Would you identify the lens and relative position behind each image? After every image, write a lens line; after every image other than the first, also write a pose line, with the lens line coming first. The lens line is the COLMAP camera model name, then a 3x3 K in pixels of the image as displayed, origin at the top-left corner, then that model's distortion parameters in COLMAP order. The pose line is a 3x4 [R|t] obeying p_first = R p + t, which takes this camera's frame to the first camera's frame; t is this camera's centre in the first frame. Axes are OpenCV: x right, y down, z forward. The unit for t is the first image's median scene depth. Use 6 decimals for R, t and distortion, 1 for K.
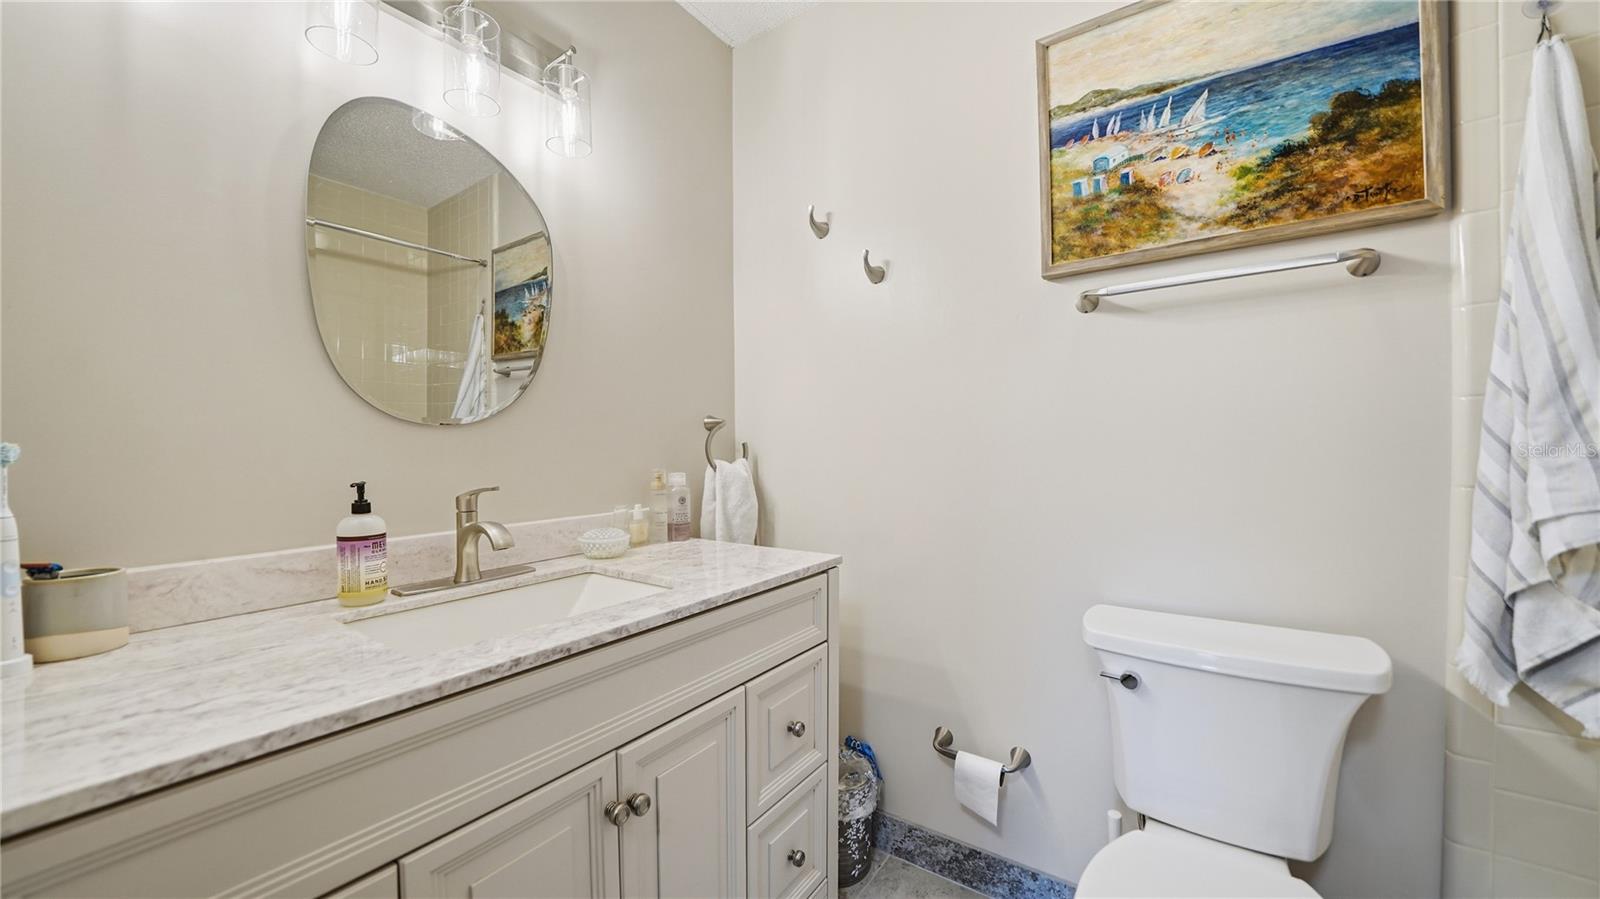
lens RADIAL K [[563.3, 0, 796.9], [0, 563.3, 460.1], [0, 0, 1]] dist [-0.026150, 0.002220]
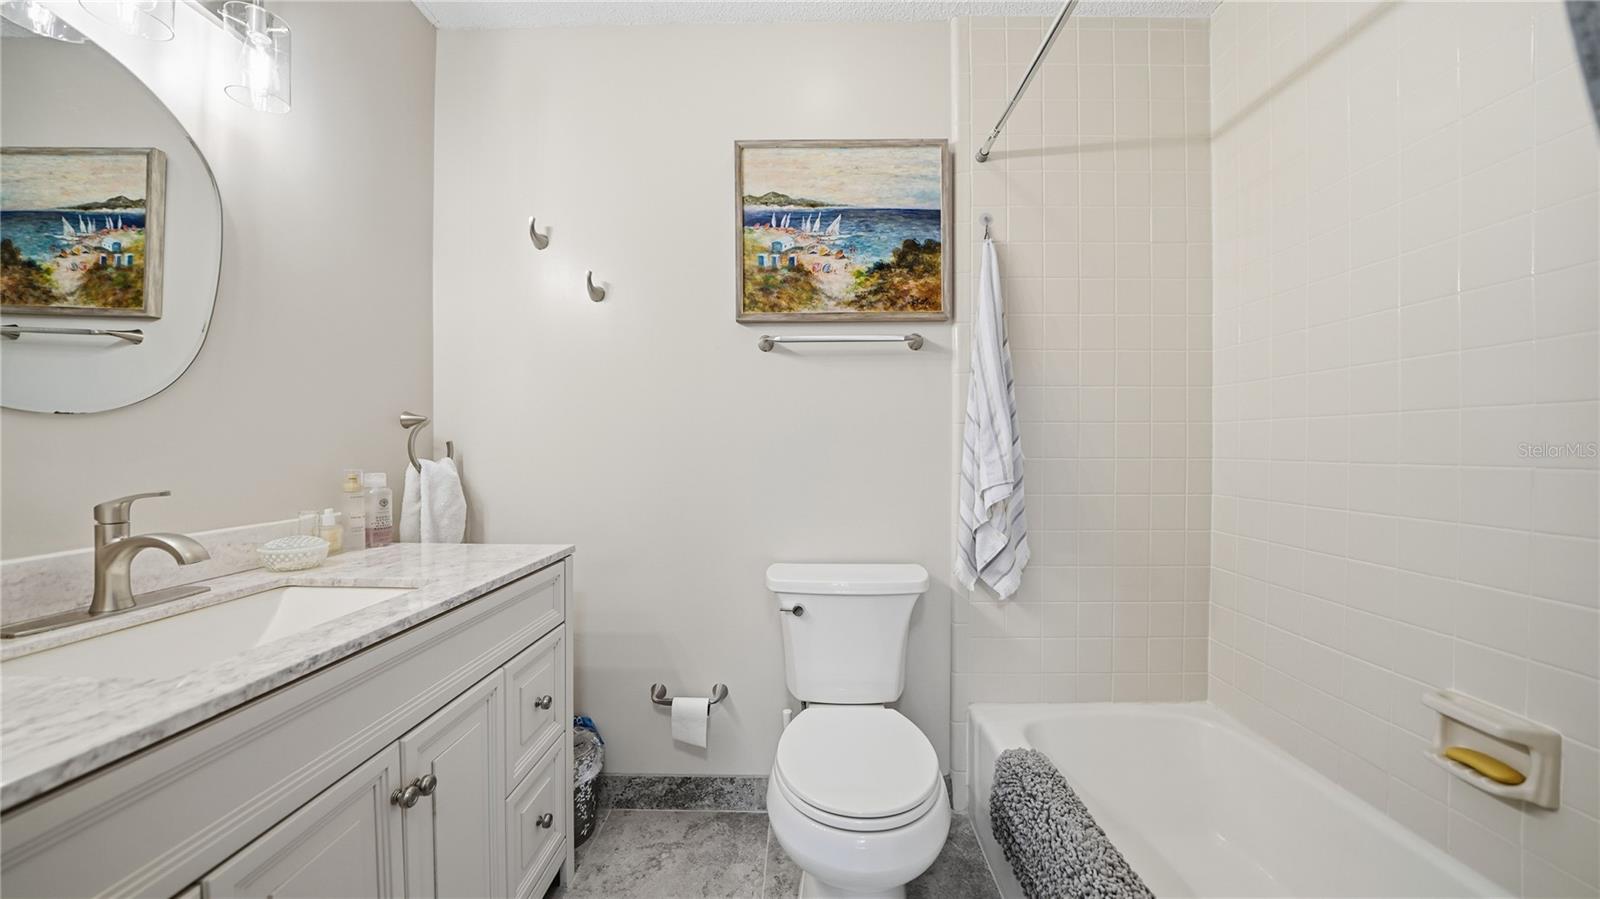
lens RADIAL K [[563.3, 0, 790.5], [0, 563.3, 456.4], [0, 0, 1]] dist [-0.026150, 0.002220]
pose [[0.828602, 0.003024, 0.559829, -0.226200], [0.000812, 0.999978, -0.006604, 0.002189], [-0.559837, 0.005927, 0.828582, -0.194867]]
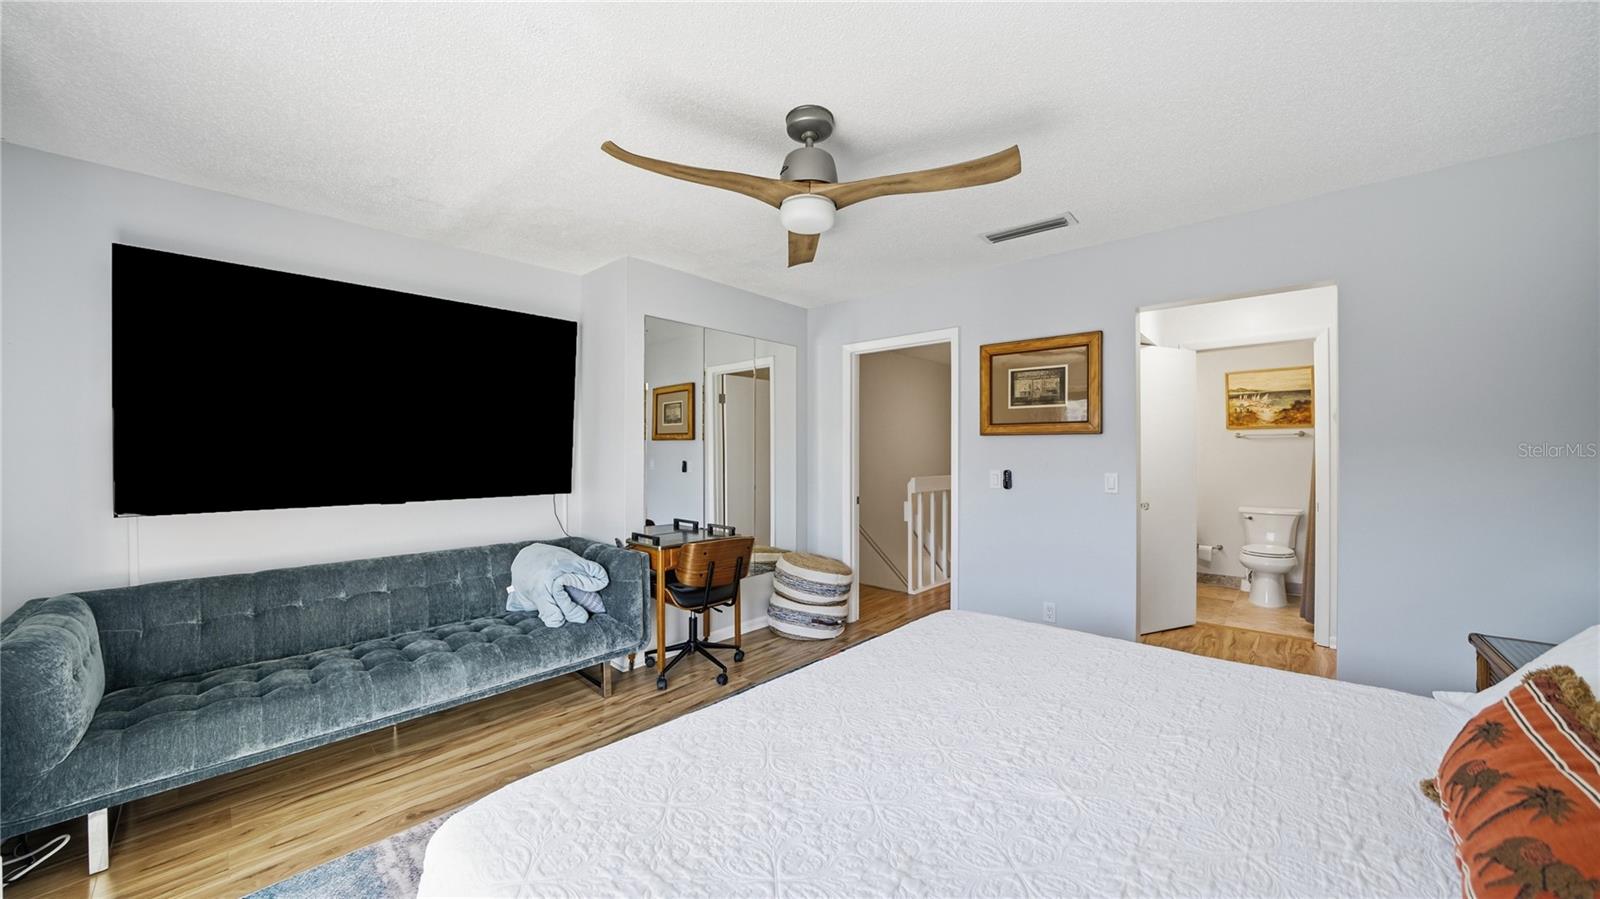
lens RADIAL K [[563.3, 0, 795.4], [0, 563.3, 452.4], [0, 0, 1]] dist [-0.026150, 0.002220]
pose [[0.993501, 0.001552, -0.113815, -2.621506], [-0.002651, 0.999951, -0.009503, -0.122854], [0.113794, 0.009743, 0.993457, -3.992712]]
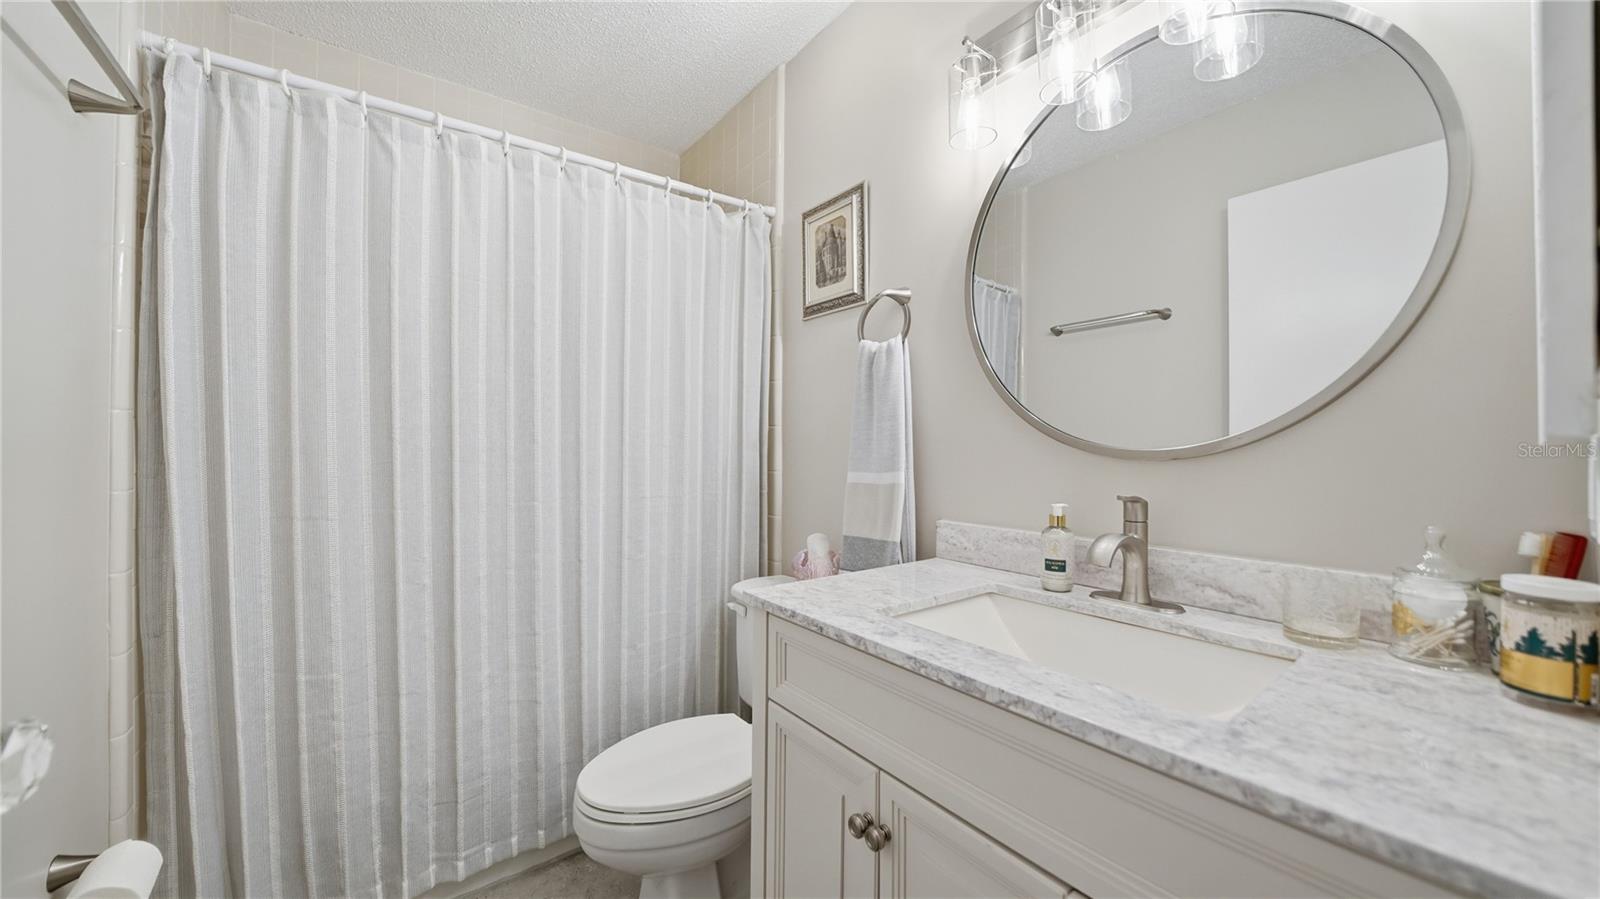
lens RADIAL K [[563.3, 0, 795.1], [0, 563.3, 453.5], [0, 0, 1]] dist [-0.026150, 0.002220]
pose [[-0.310623, 0.016747, -0.950386, 0.489307], [-0.012134, 0.999693, 0.021582, -0.031522], [0.950456, 0.018236, -0.310325, 0.906549]]
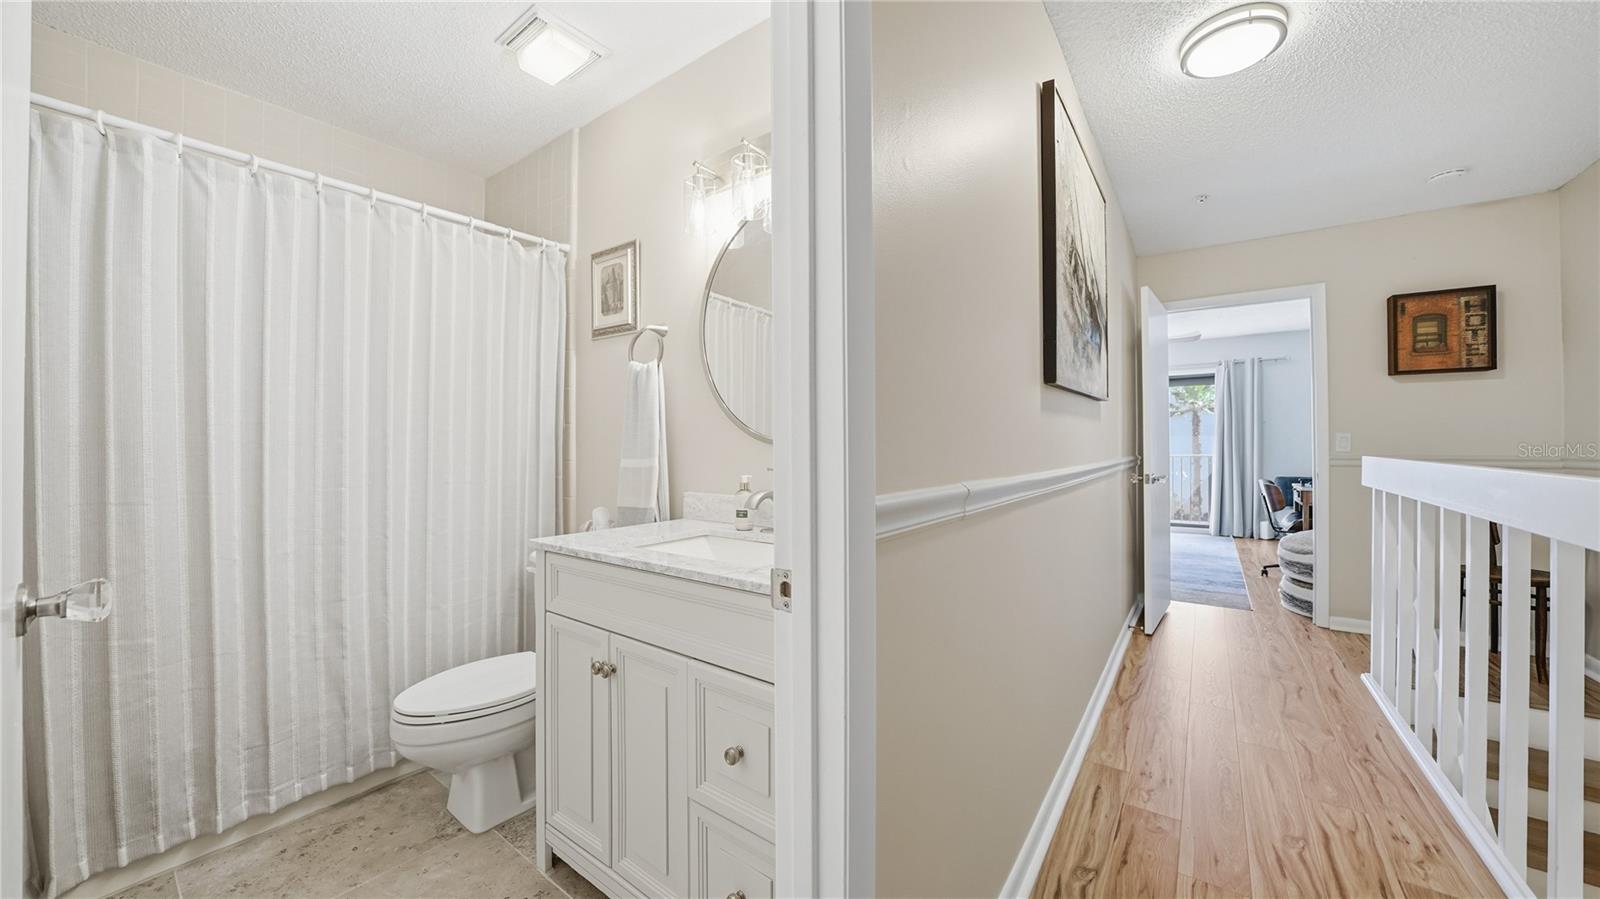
lens RADIAL K [[563.3, 0, 798.9], [0, 563.3, 437.8], [0, 0, 1]] dist [-0.026150, 0.002220]
pose [[-0.008031, -0.000460, -0.999968, 0.995197], [-0.011270, 0.999936, -0.000369, -0.033714], [0.999904, 0.011267, -0.008036, 1.213642]]
